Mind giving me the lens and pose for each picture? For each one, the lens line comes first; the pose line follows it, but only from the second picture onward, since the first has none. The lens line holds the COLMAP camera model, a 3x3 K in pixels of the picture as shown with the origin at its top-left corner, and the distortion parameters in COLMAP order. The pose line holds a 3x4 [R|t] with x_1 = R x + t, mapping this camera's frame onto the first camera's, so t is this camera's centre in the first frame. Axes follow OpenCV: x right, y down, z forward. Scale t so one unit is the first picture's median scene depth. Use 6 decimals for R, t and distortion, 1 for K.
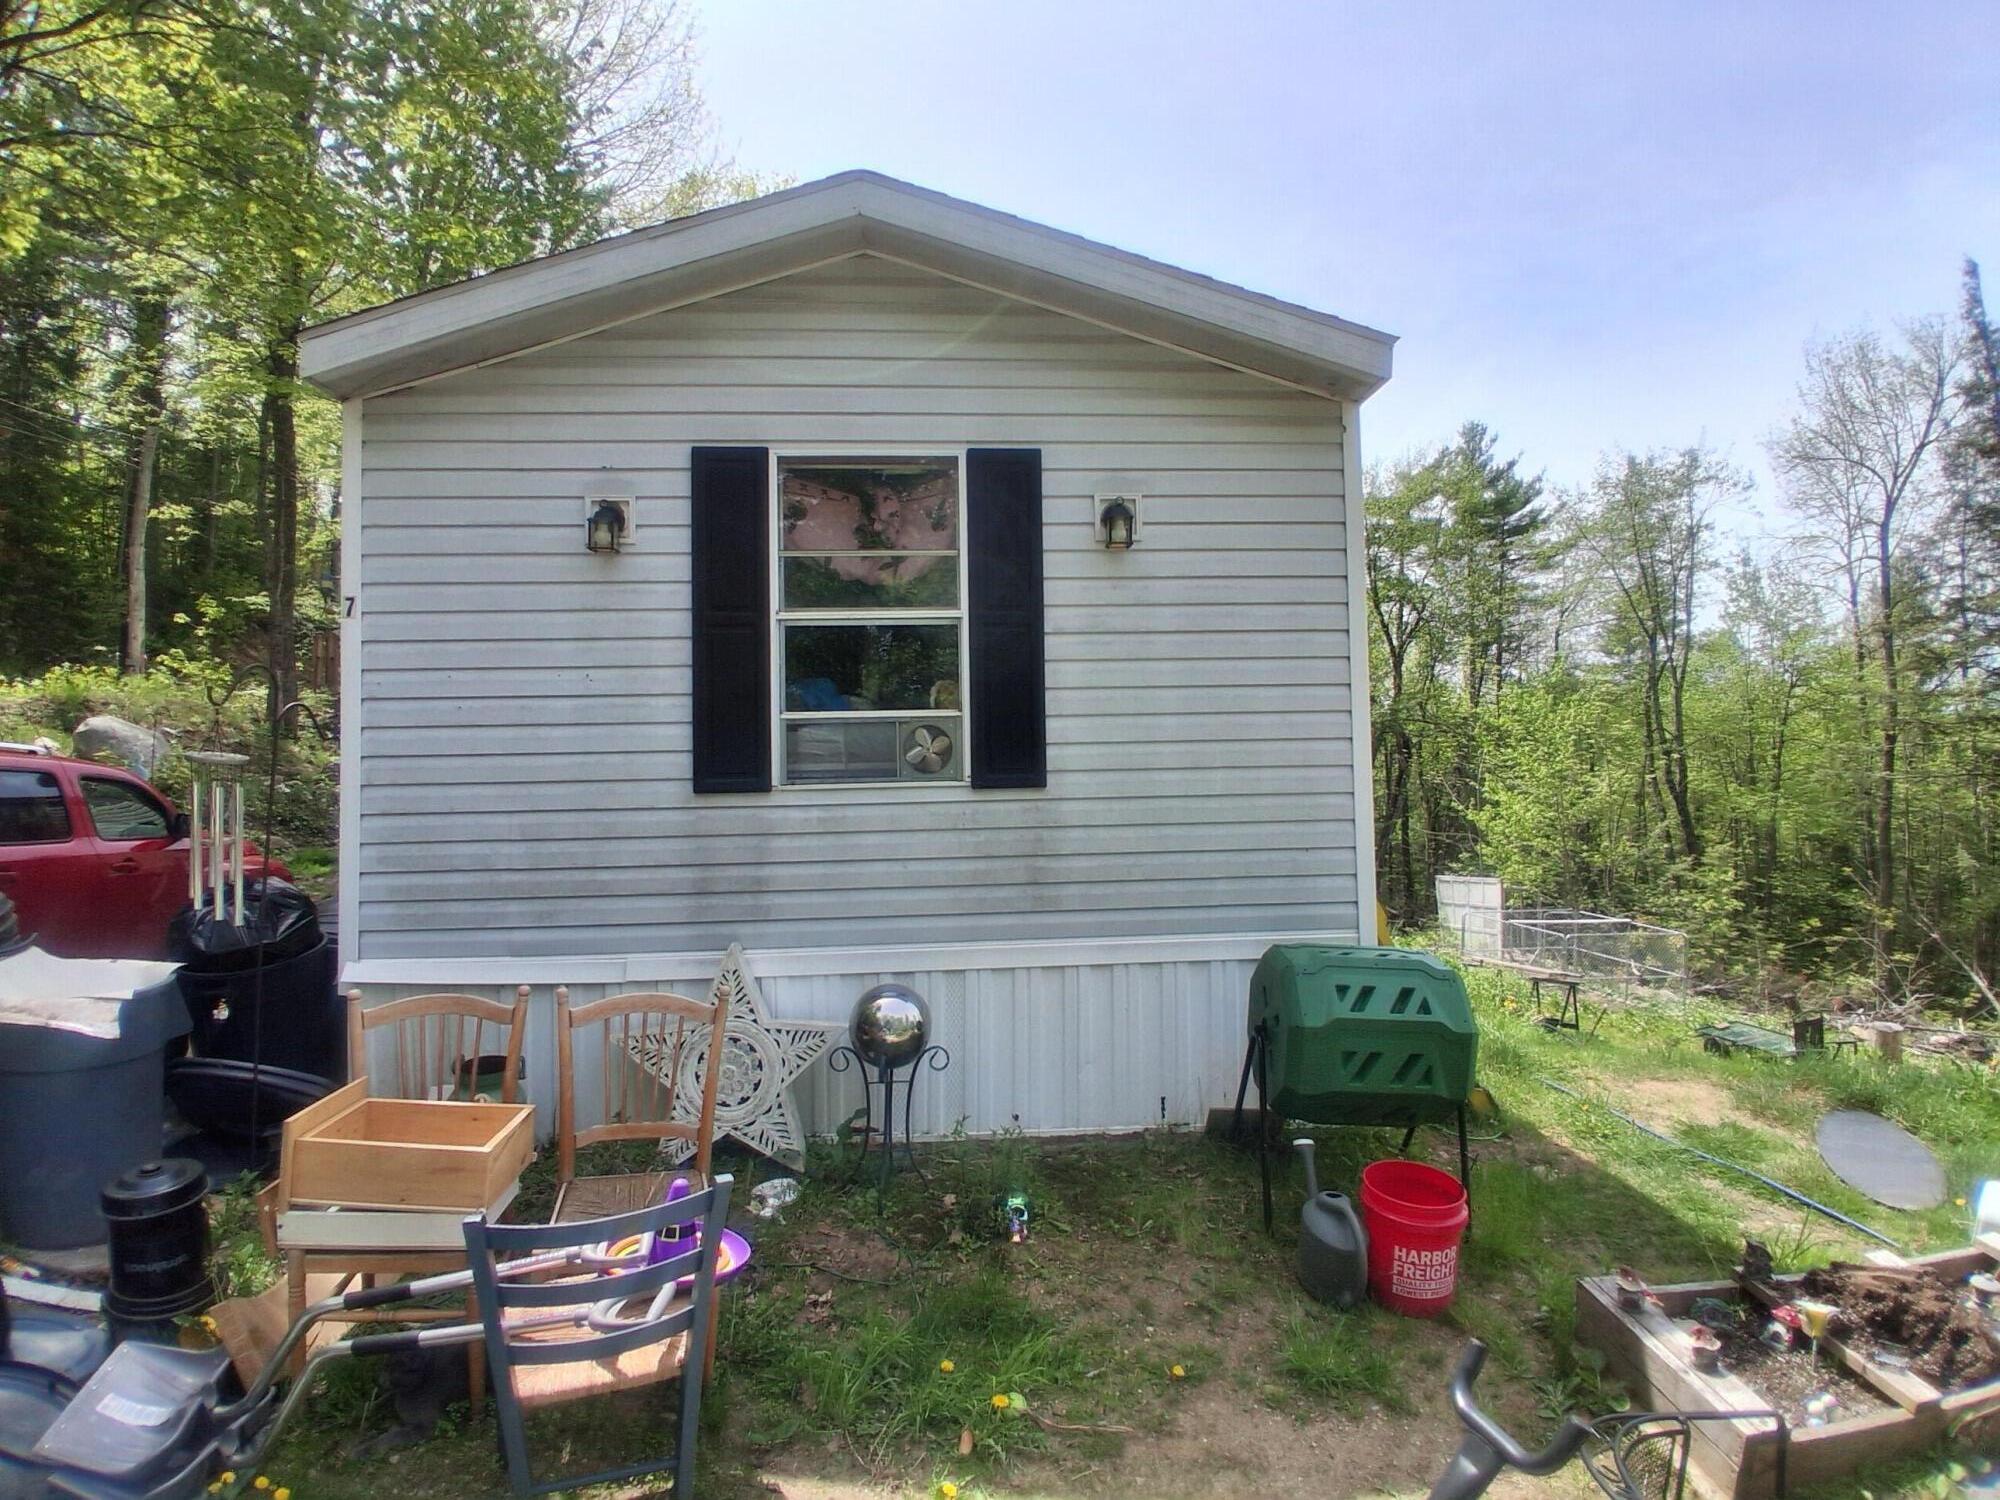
lens RADIAL K [[992.2, 0, 1005.2], [0, 992.2, 763.9], [0, 0, 1]] dist [0.001937, -0.040403]
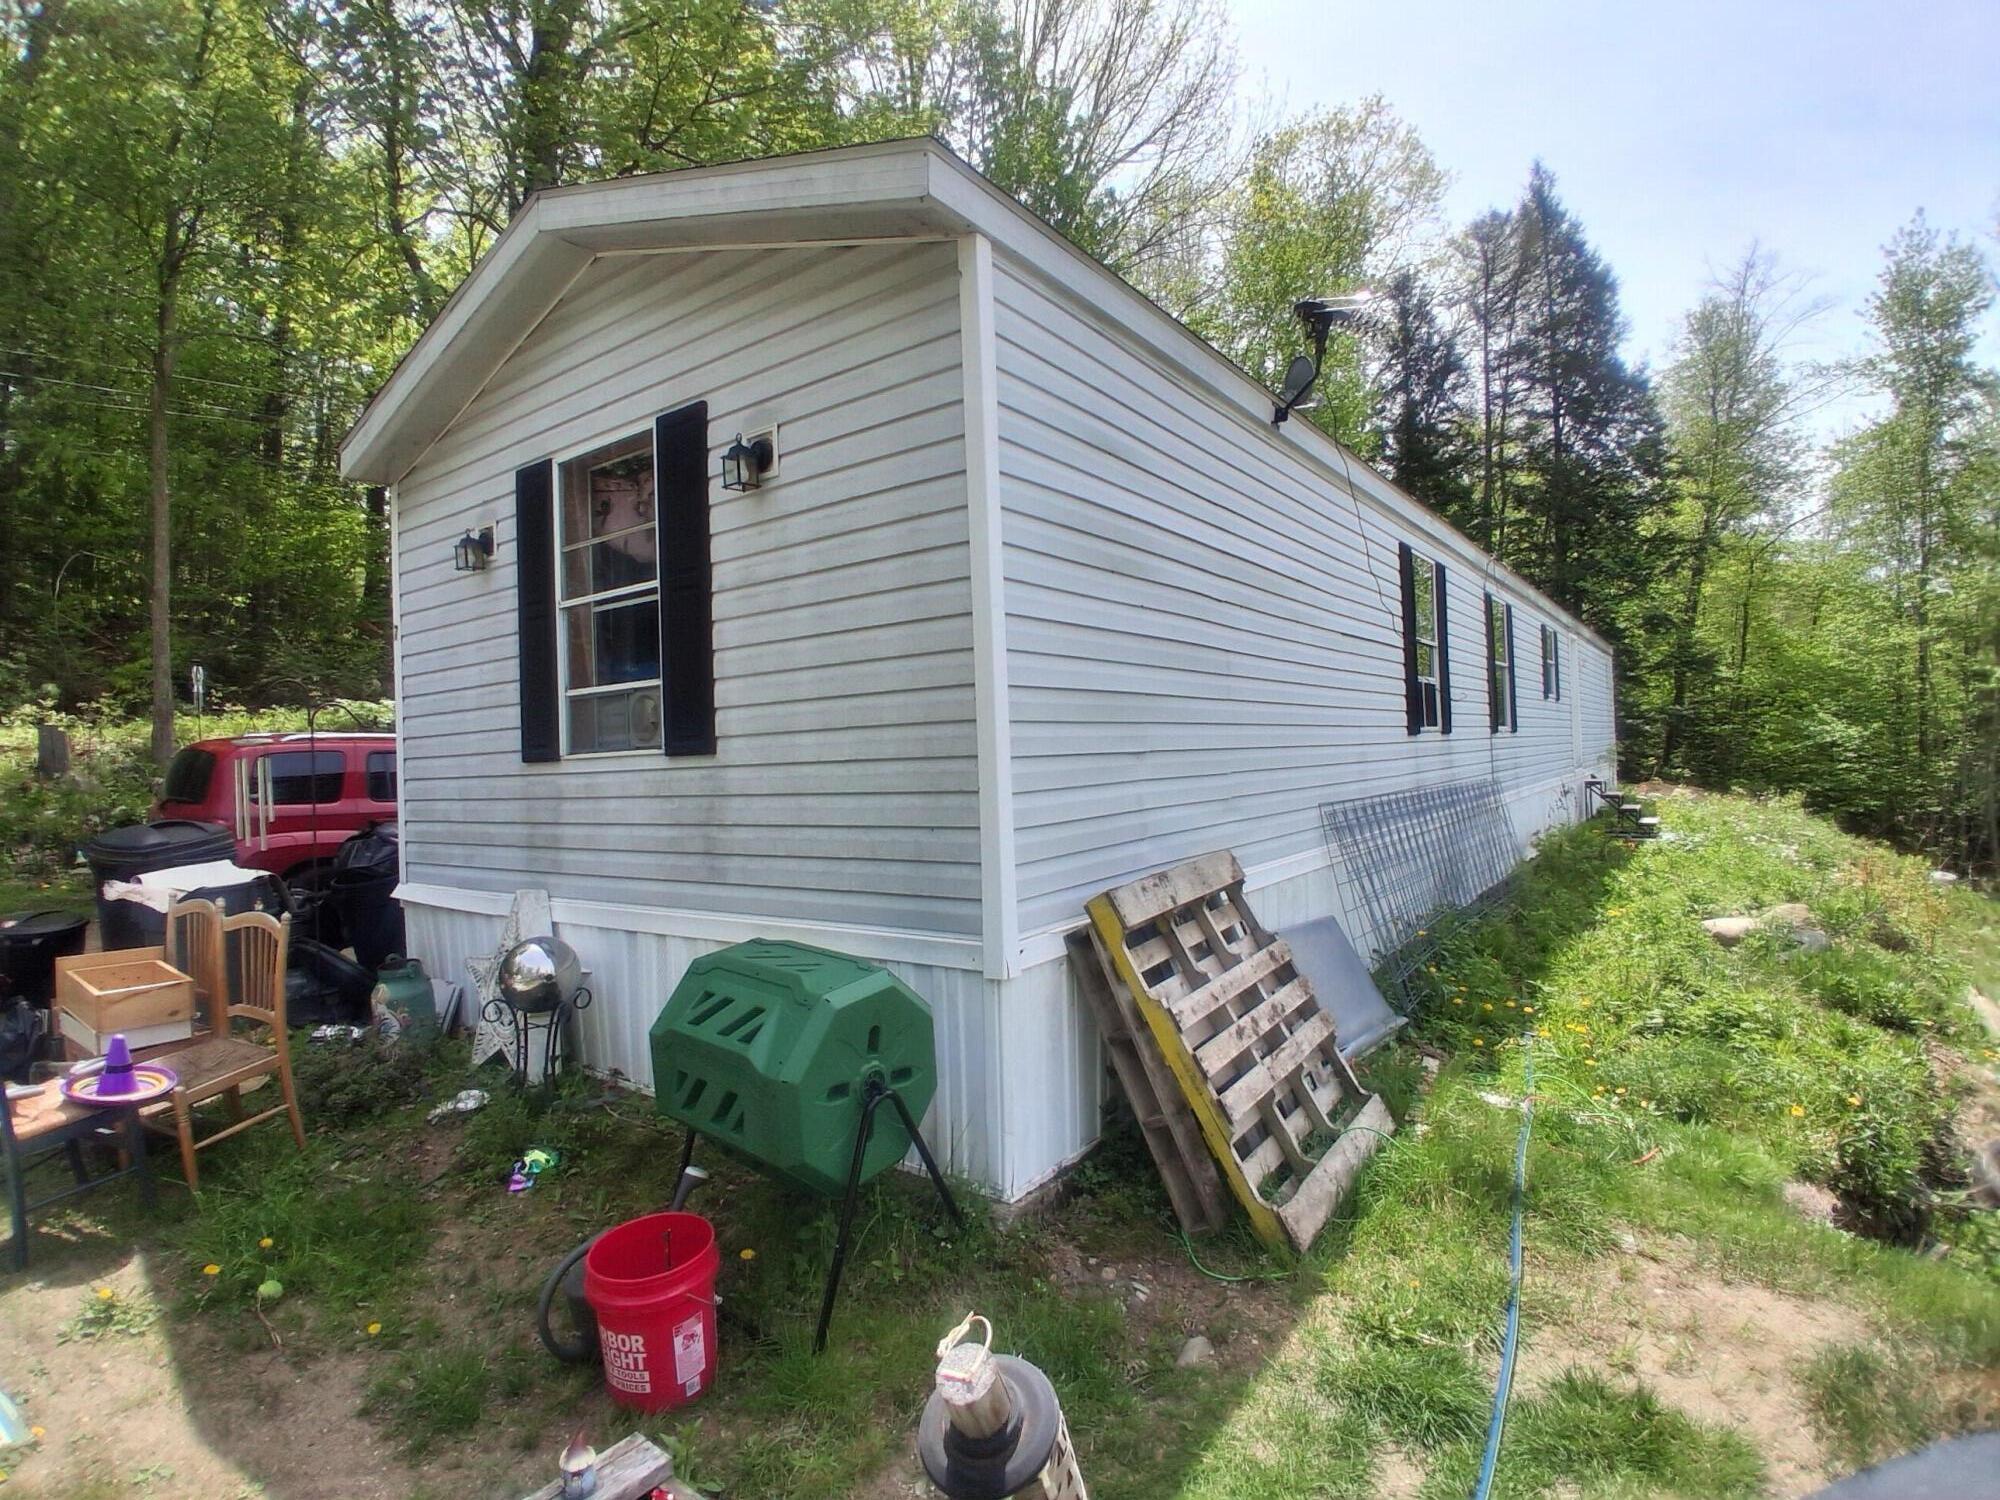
lens RADIAL K [[1003.7, 0, 992.1], [0, 1003.7, 758.5], [0, 0, 1]] dist [0.007386, -0.047348]
pose [[0.758266, -0.009160, -0.651881, 0.883898], [0.032123, 0.999212, 0.023326, 0.013933], [0.651153, -0.038628, 0.757963, 0.442106]]
